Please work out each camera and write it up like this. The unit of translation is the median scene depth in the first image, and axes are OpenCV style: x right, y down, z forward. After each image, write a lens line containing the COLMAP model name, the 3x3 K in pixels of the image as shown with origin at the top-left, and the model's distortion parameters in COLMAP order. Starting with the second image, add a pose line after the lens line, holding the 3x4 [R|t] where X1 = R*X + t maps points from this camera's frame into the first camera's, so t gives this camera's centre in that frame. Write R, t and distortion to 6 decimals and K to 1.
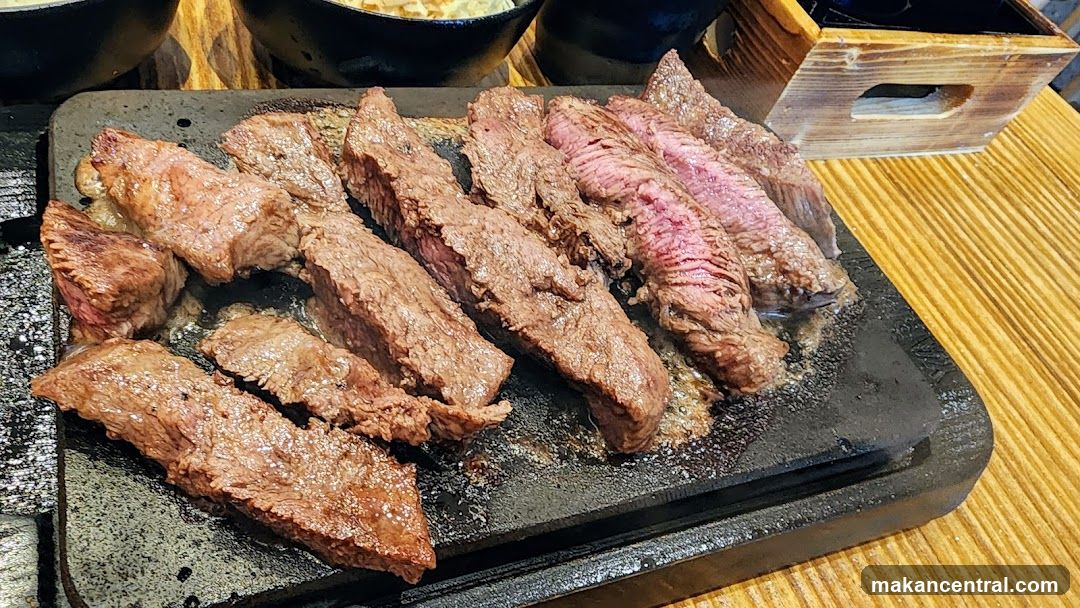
lens RADIAL K [[792.2, 0, 540.0], [0, 792.2, 304.0], [0, 0, 1]] dist [0.010401, 0.004716]
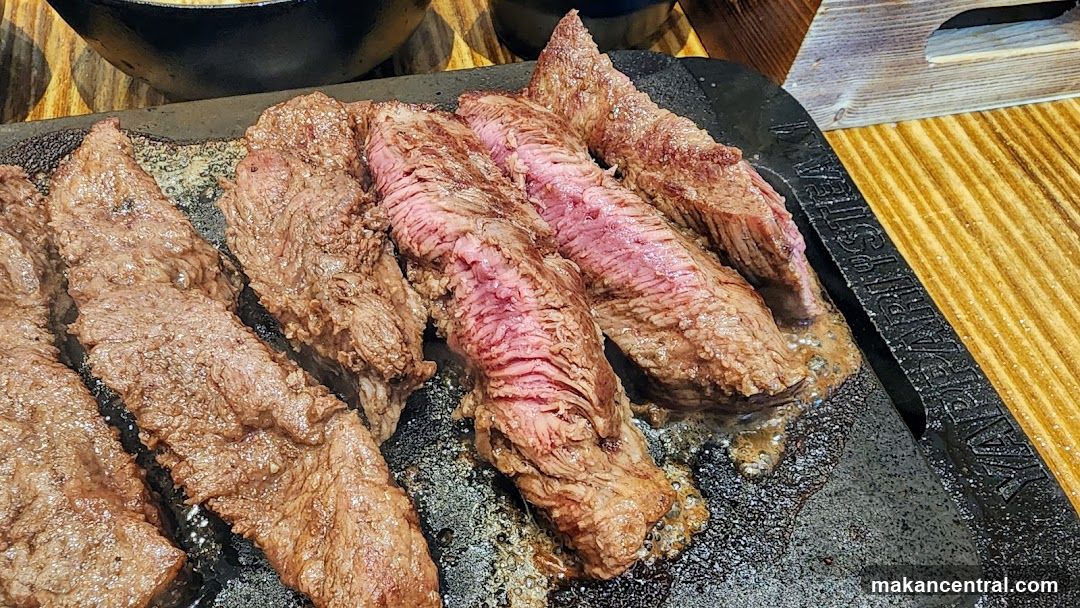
lens RADIAL K [[792.2, 0, 540.0], [0, 792.2, 304.0], [0, 0, 1]] dist [0.010401, 0.004716]
pose [[0.975081, -0.024146, -0.220533, 0.320774], [0.041468, 0.996377, 0.074256, -0.136396], [0.217941, -0.081551, 0.972549, 0.352145]]
